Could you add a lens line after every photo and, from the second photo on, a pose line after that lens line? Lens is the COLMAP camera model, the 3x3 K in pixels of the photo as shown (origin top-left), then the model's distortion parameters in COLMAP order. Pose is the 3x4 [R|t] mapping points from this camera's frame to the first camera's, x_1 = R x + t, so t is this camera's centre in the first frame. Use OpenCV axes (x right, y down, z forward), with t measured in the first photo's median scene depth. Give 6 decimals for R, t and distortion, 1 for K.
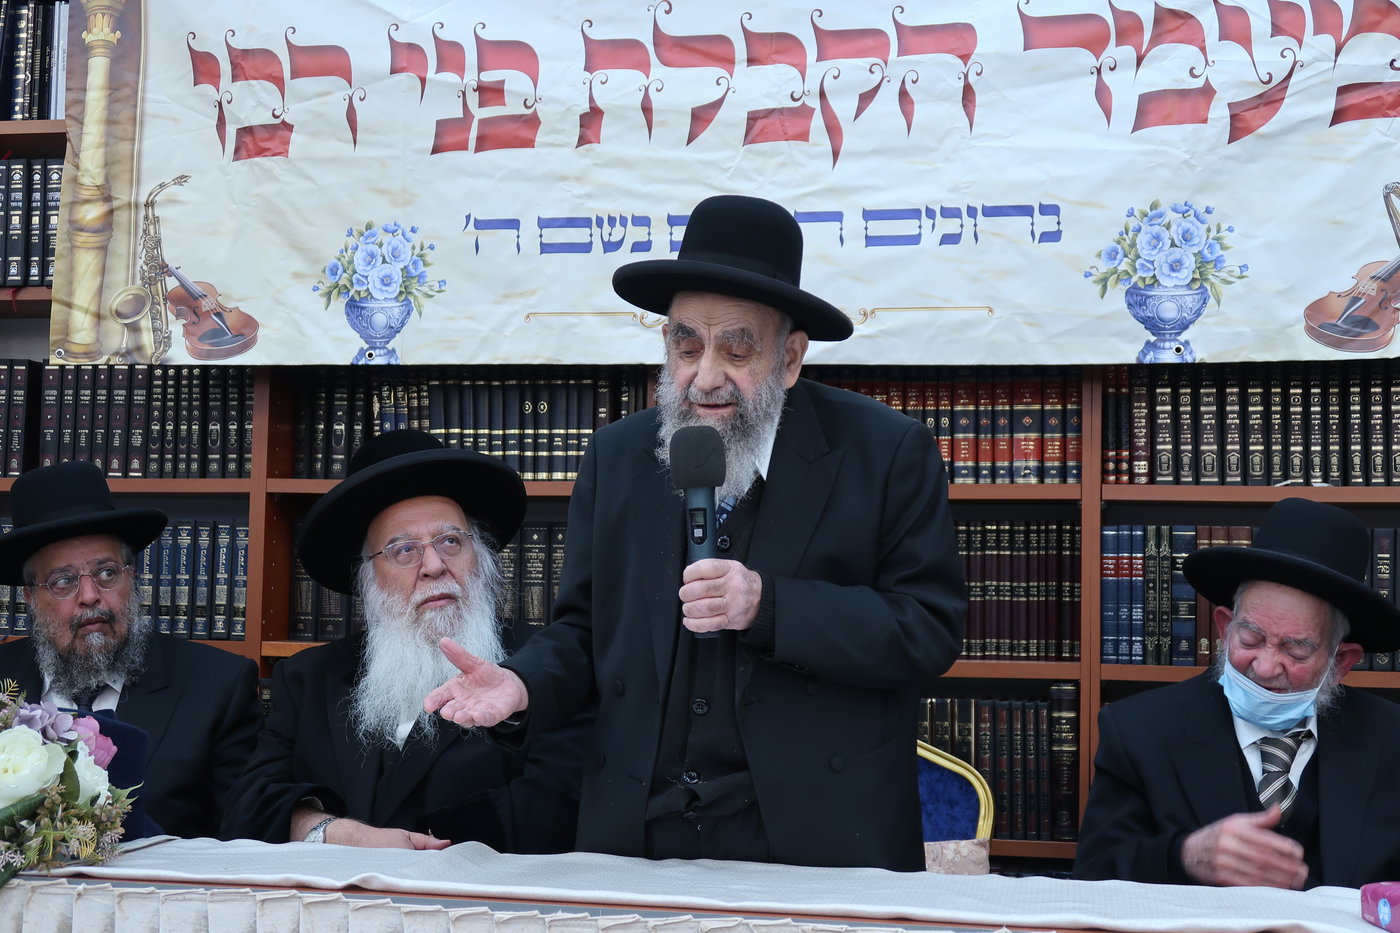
lens RADIAL K [[2049.6, 0, 699.5], [0, 2049.6, 485.3], [0, 0, 1]] dist [0.009569, 0.000000]
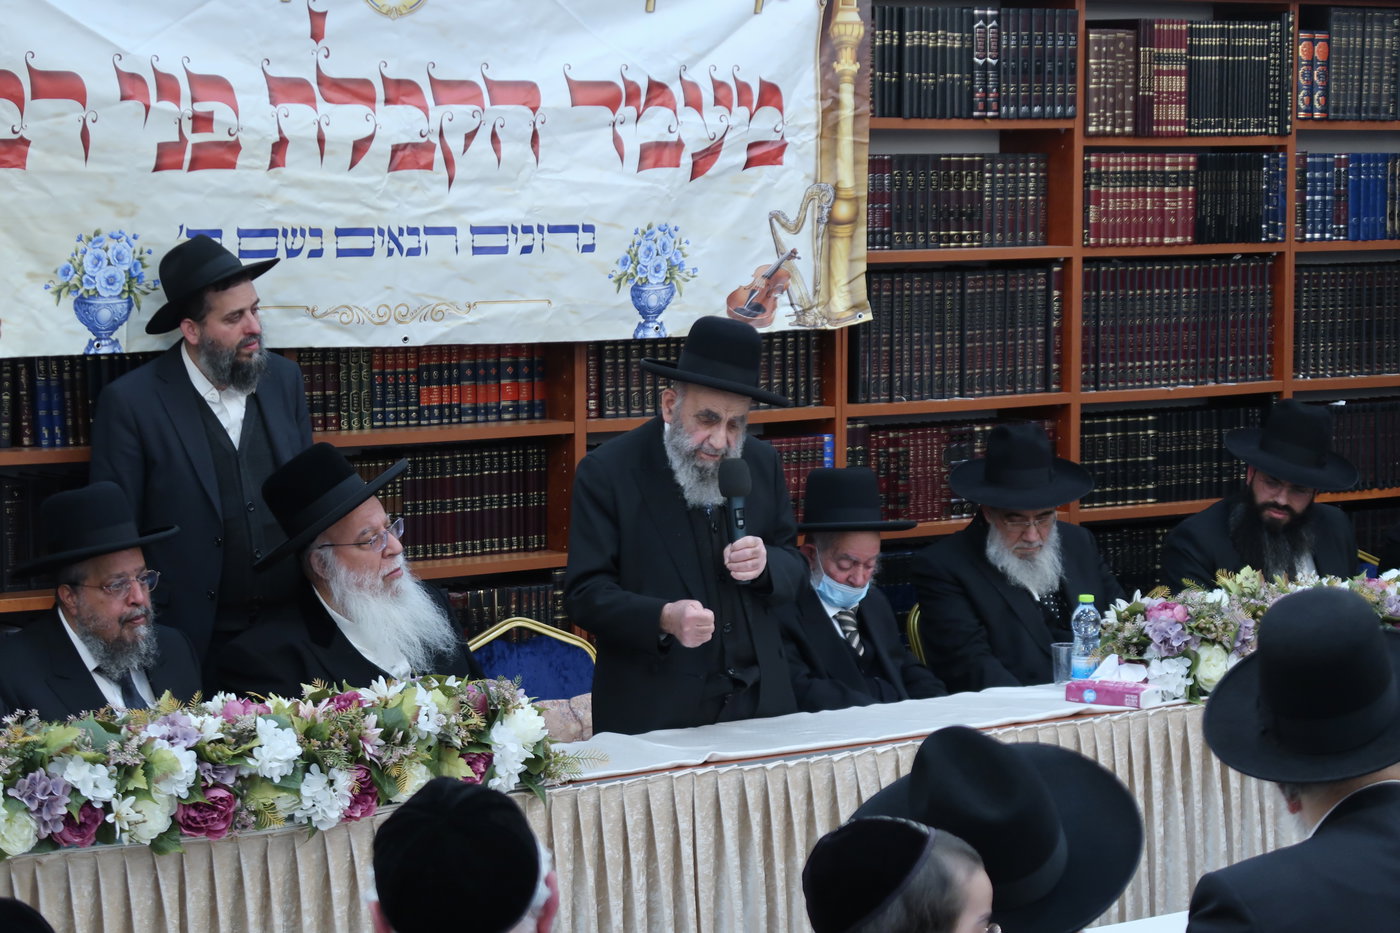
lens RADIAL K [[3456.3, 0, 636.8], [0, 3456.3, 633.1], [0, 0, 1]] dist [0.007308, 0.000000]
pose [[0.658059, -0.120016, 0.743340, -1.484025], [-0.024707, 0.983242, 0.180622, -0.274240], [-0.752561, -0.137226, 0.644066, -0.515262]]
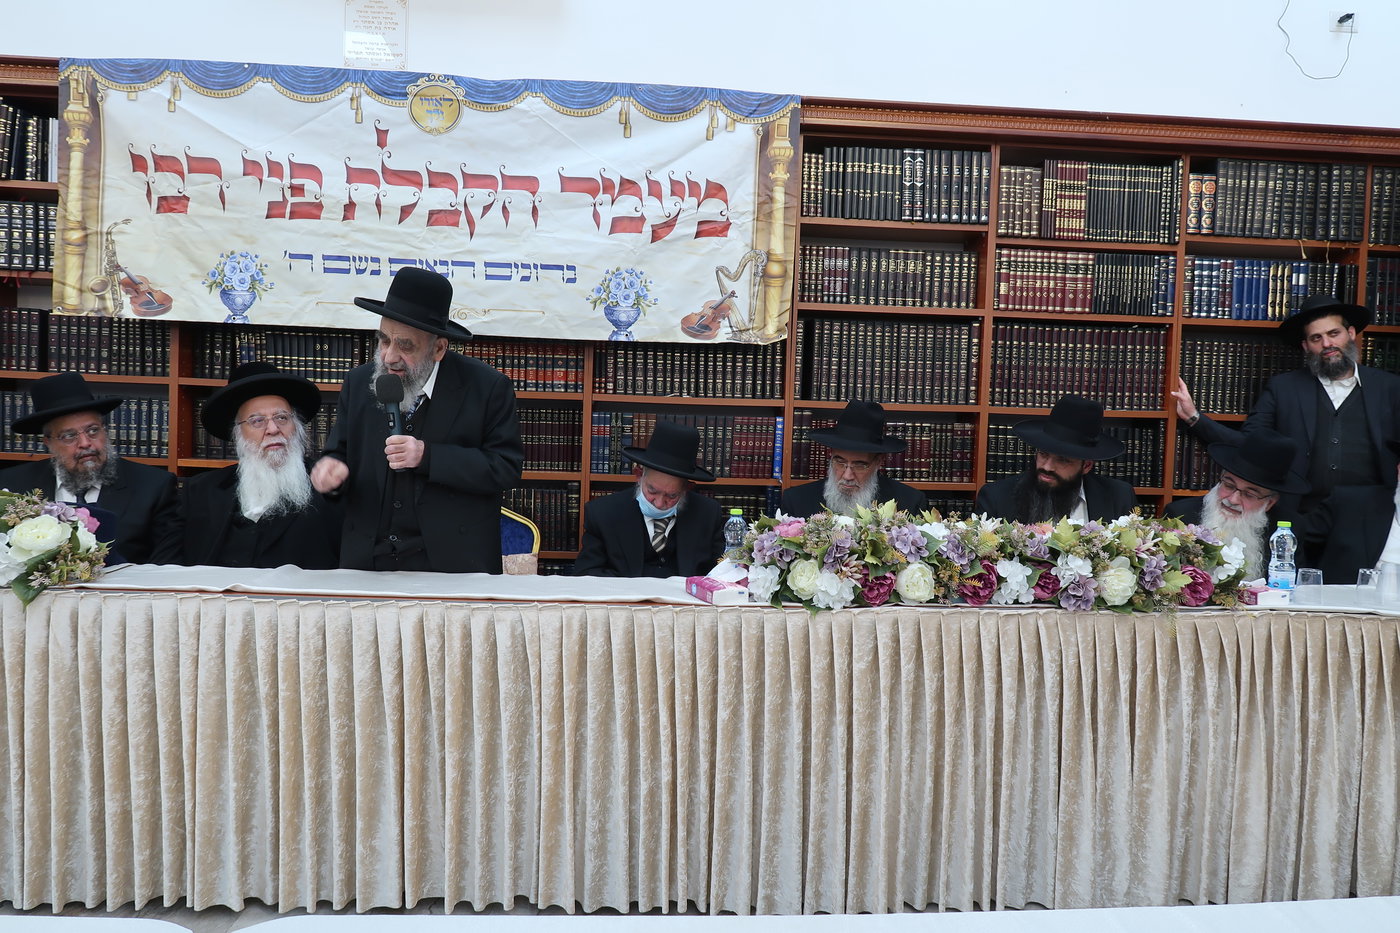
lens RADIAL K [[966.8, 0, 703.0], [0, 966.8, 474.2], [0, 0, 1]] dist [-0.026201, 0.009758]
pose [[0.958046, 0.001905, 0.286607, 0.010328], [-0.033671, 0.993801, 0.105950, -0.028091], [-0.284628, -0.111156, 0.952172, -0.043968]]
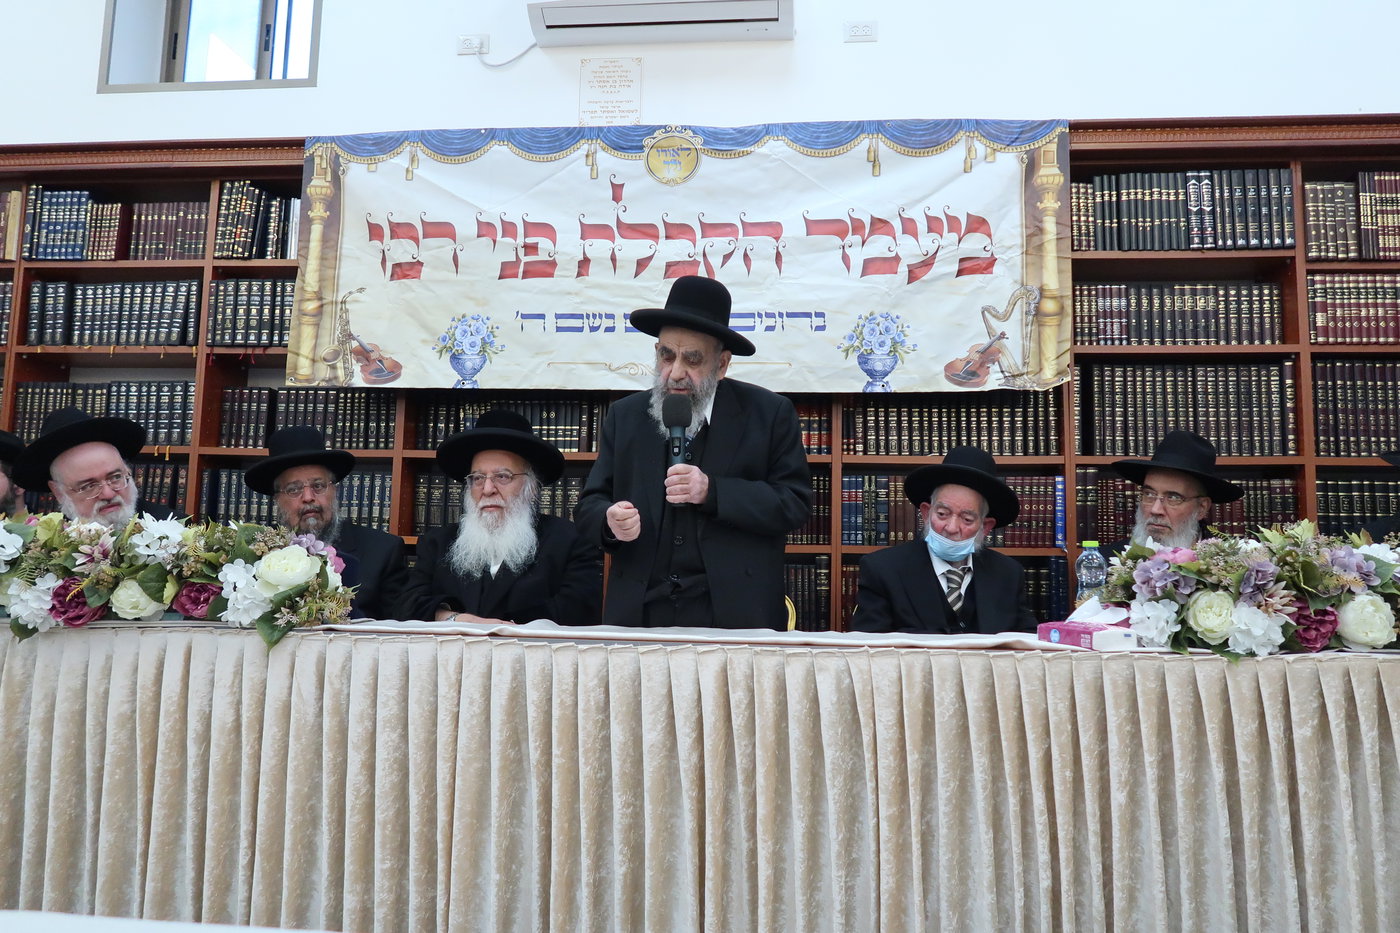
lens RADIAL K [[966.8, 0, 704.7], [0, 966.8, 472.6], [0, 0, 1]] dist [-0.026201, 0.009758]
pose [[0.989421, 0.015623, 0.144227, -0.069834], [-0.009527, 0.999036, -0.042855, 0.057597], [-0.144757, 0.041027, 0.988616, 0.091951]]
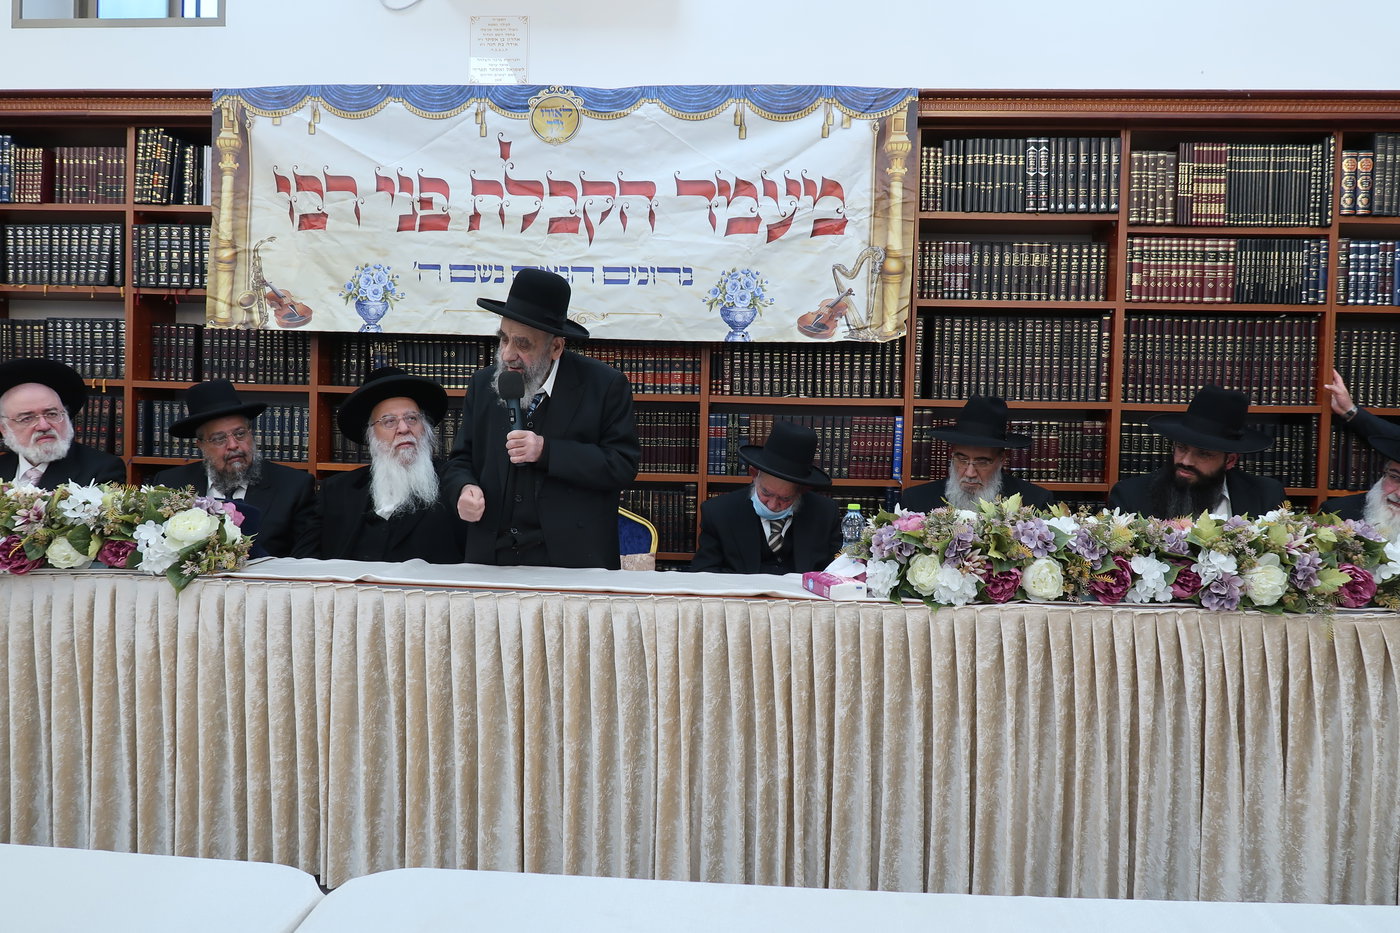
lens RADIAL K [[966.8, 0, 704.3], [0, 966.8, 474.6], [0, 0, 1]] dist [-0.026201, 0.009758]
pose [[0.985881, 0.001061, 0.167445, 0.014468], [-0.017128, 0.995374, 0.094537, -0.013463], [-0.166570, -0.096070, 0.981338, -0.041202]]
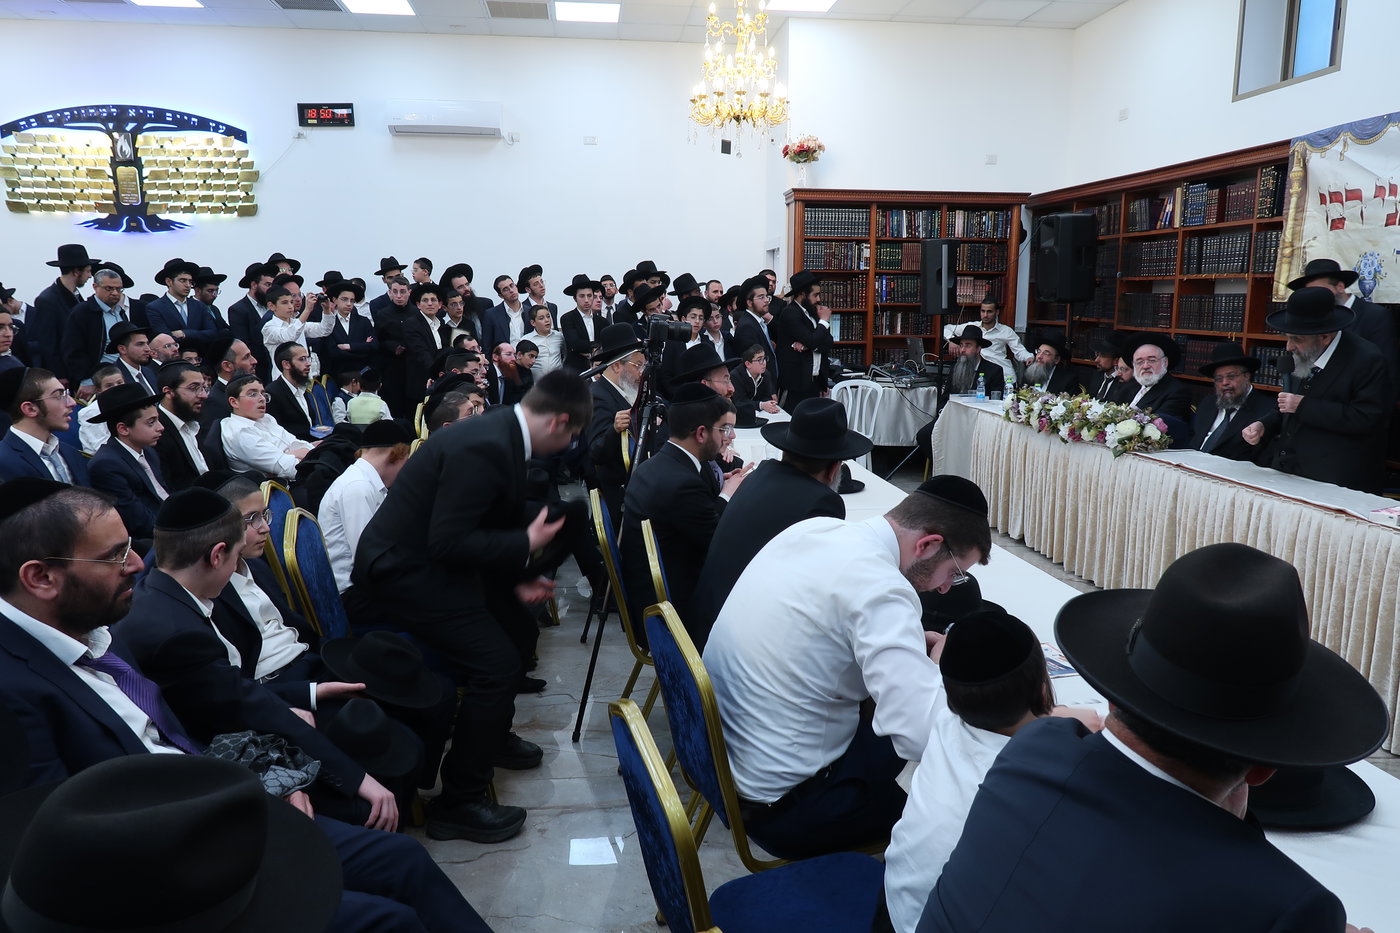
lens RADIAL K [[966.8, 0, 706.3], [0, 966.8, 474.6], [0, 0, 1]] dist [-0.026201, 0.009758]
pose [[0.350926, 0.148772, -0.924510, 0.825129], [0.059986, 0.981699, 0.180745, -0.125128], [0.934480, -0.118885, 0.335579, -0.349789]]
